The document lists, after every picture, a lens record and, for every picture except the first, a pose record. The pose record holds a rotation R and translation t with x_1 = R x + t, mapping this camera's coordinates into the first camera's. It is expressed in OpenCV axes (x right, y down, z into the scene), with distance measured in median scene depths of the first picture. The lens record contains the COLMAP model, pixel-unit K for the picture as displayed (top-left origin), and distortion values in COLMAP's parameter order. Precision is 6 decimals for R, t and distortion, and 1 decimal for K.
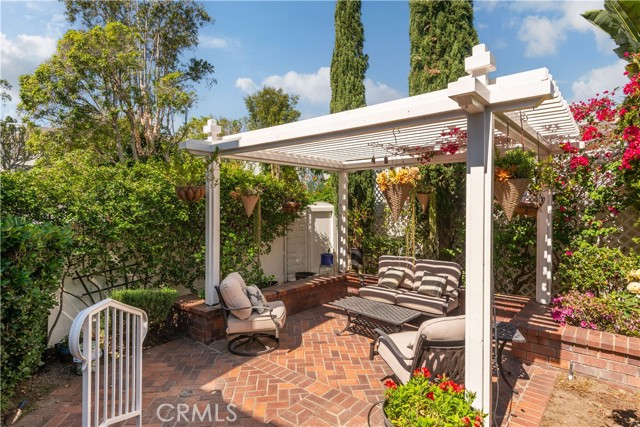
lens RADIAL K [[337.8, 0, 316.0], [0, 337.8, 209.5], [0, 0, 1]] dist [0.014633, -0.007316]
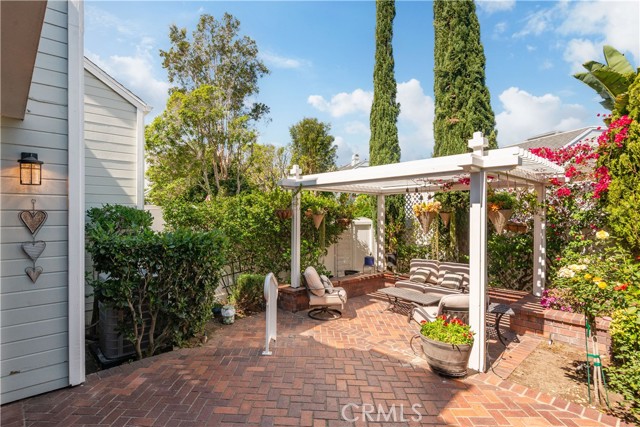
lens RADIAL K [[312.3, 0, 294.1], [0, 312.3, 214.8], [0, 0, 1]] dist [0.003220, -0.009642]
pose [[0.988657, 0.003759, -0.150143, -0.098121], [-0.005884, 0.999889, -0.013709, -0.021503], [0.150074, 0.014437, 0.988569, -0.348194]]
